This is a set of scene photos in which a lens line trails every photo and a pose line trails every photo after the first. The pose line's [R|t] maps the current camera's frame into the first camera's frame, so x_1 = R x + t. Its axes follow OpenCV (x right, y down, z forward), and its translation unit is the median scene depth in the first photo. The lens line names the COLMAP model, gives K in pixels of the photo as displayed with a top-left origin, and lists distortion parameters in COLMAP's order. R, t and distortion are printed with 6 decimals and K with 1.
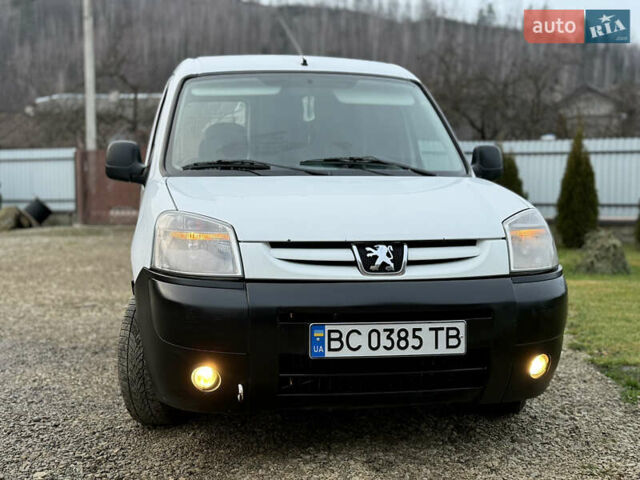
lens RADIAL K [[871.7, 0, 318.1], [0, 871.7, 239.0], [0, 0, 1]] dist [0.114602, 0.000000]
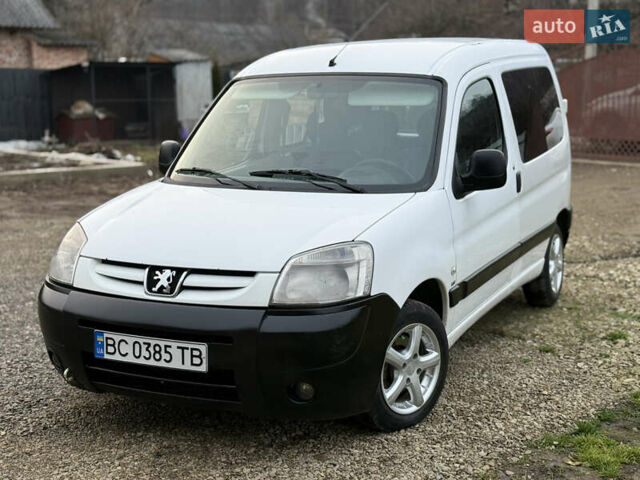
lens RADIAL K [[1014.5, 0, 318.9], [0, 1014.5, 239.3], [0, 0, 1]] dist [0.069501, 0.000000]
pose [[0.819858, 0.086212, -0.566039, 1.035545], [-0.031051, 0.993839, 0.106394, -0.190707], [0.571724, -0.069652, 0.817484, 0.003678]]
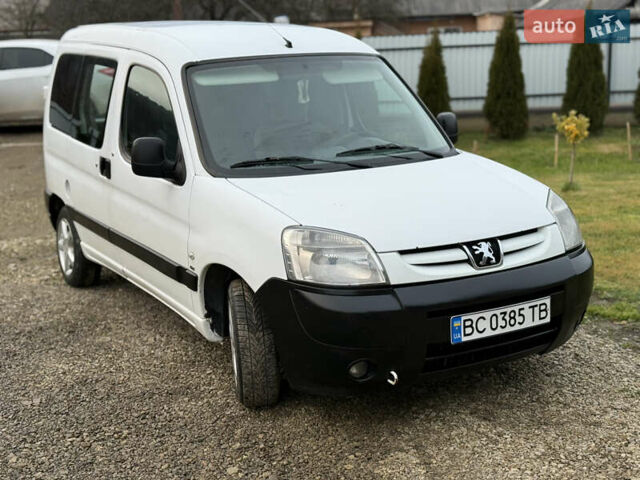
lens RADIAL K [[921.1, 0, 321.0], [0, 921.1, 245.1], [0, 0, 1]] dist [0.135570, 0.000000]
pose [[0.938492, -0.104591, 0.329081, -0.581469], [0.055726, 0.986407, 0.154585, -0.207798], [-0.340776, -0.126738, 0.931563, -0.132188]]
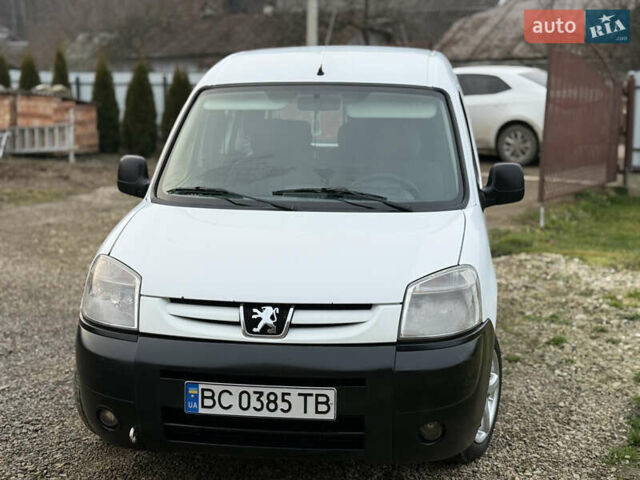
lens RADIAL K [[1014.5, 0, 316.5], [0, 1014.5, 235.0], [0, 0, 1]] dist [0.069501, 0.000000]
pose [[0.957919, 0.050477, -0.282566, 0.476073], [-0.025341, 0.995444, 0.091916, -0.195555], [0.285918, -0.080888, 0.954834, -0.130203]]
